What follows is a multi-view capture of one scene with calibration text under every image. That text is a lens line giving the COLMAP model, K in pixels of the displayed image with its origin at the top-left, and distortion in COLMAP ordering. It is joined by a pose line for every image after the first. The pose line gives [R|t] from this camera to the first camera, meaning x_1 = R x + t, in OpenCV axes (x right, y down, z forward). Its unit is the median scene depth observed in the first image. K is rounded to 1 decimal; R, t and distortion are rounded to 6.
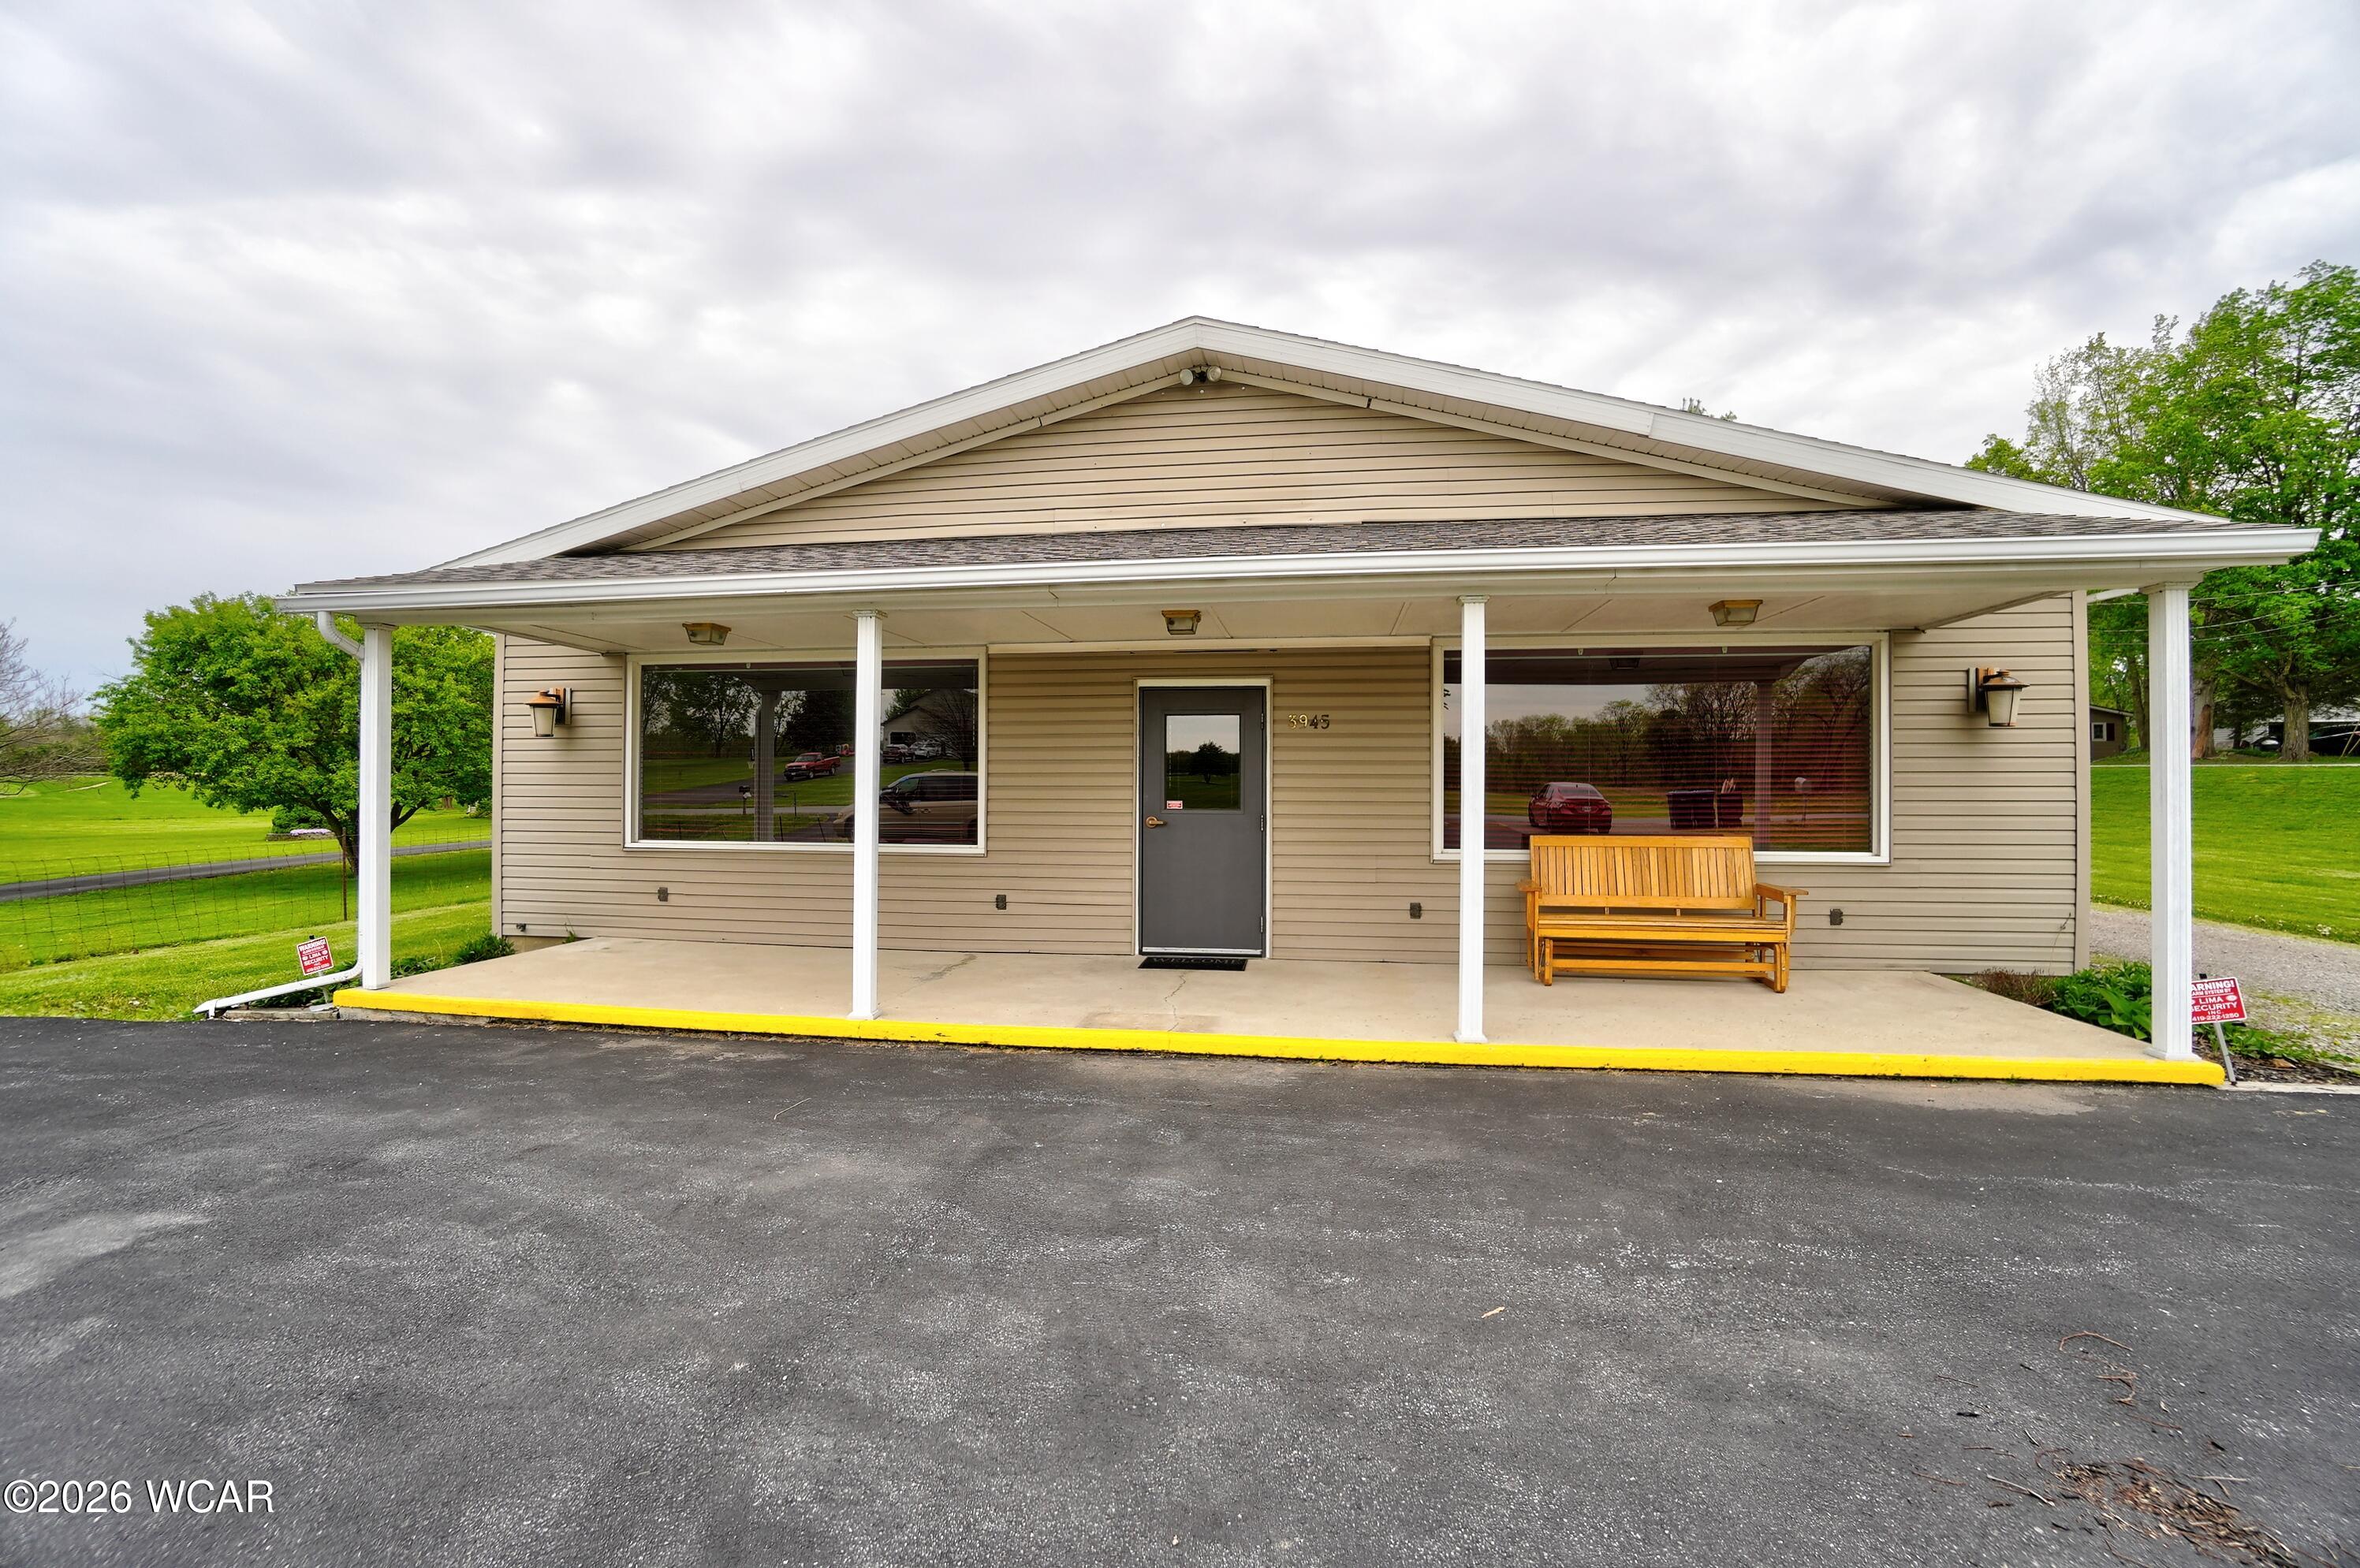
lens RADIAL K [[1034.2, 0, 1169.4], [0, 1034.2, 786.5], [0, 0, 1]] dist [-0.050165, 0.015775]
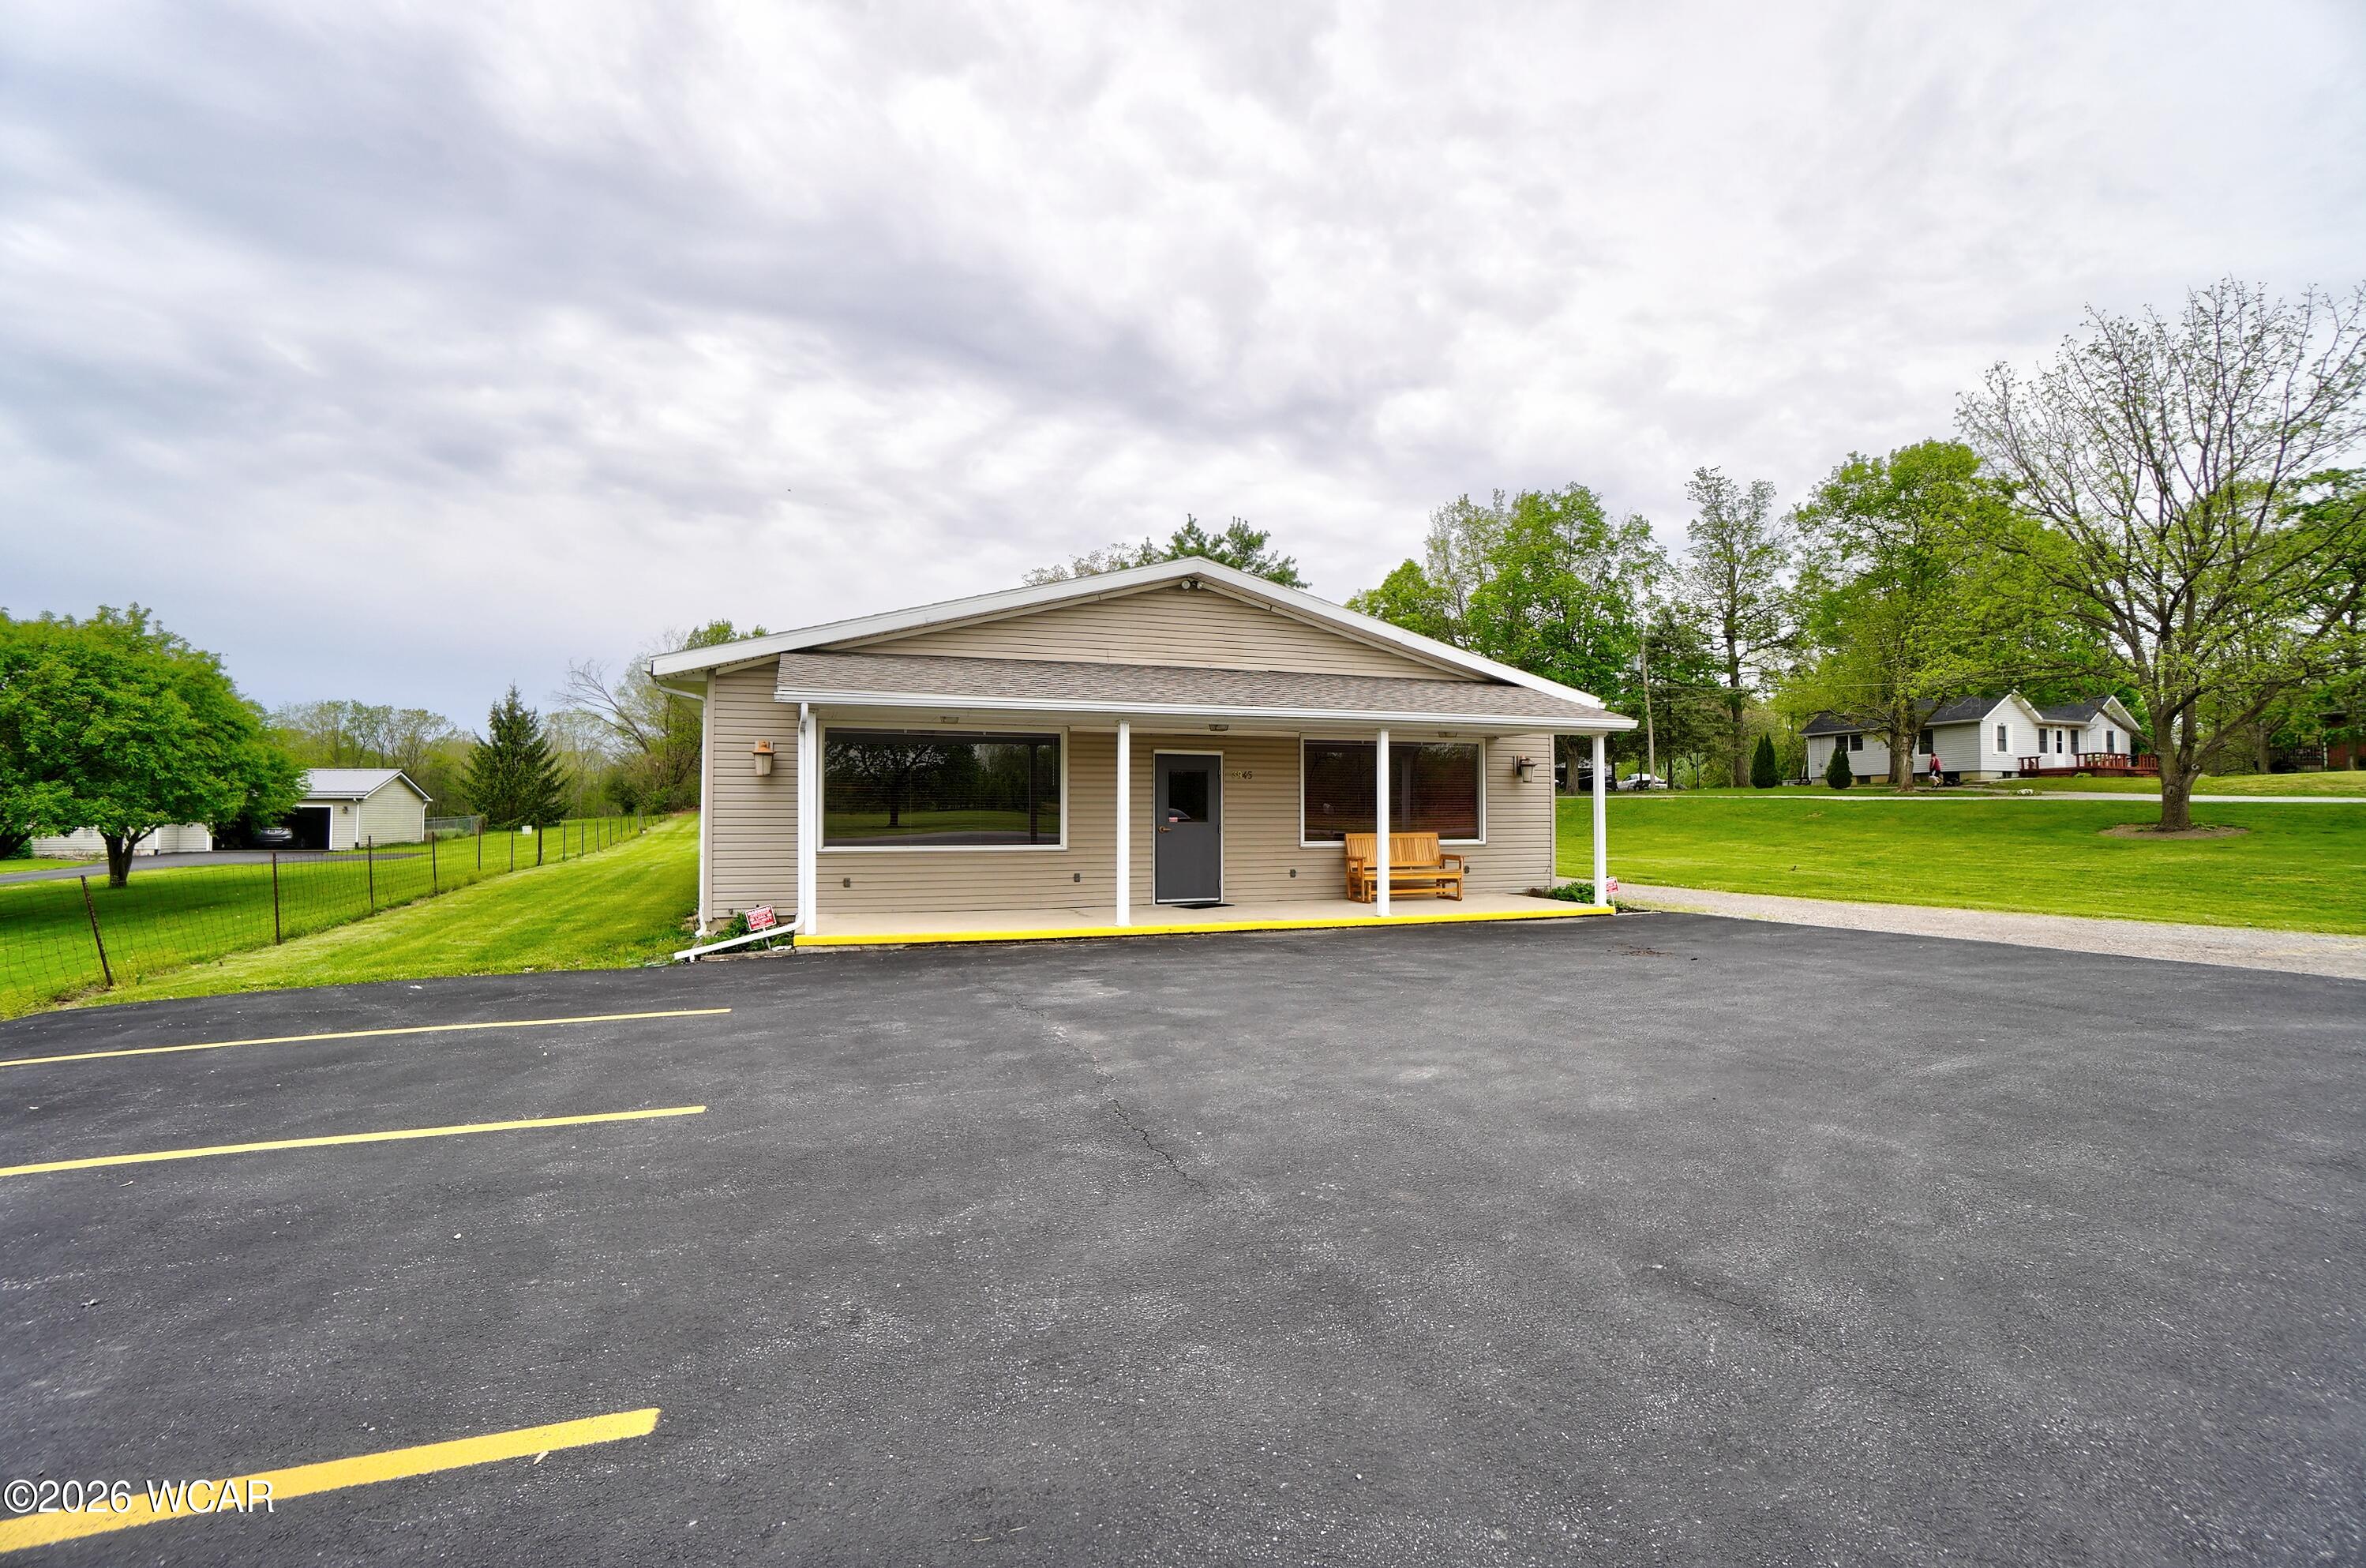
lens RADIAL K [[1037.0, 0, 1169.1], [0, 1037.0, 779.4], [0, 0, 1]] dist [-0.050165, 0.015775]
pose [[0.883126, 0.012269, 0.468975, -0.852891], [0.003652, 0.999448, -0.033025, 0.007185], [-0.469122, 0.030878, 0.882594, -0.589843]]
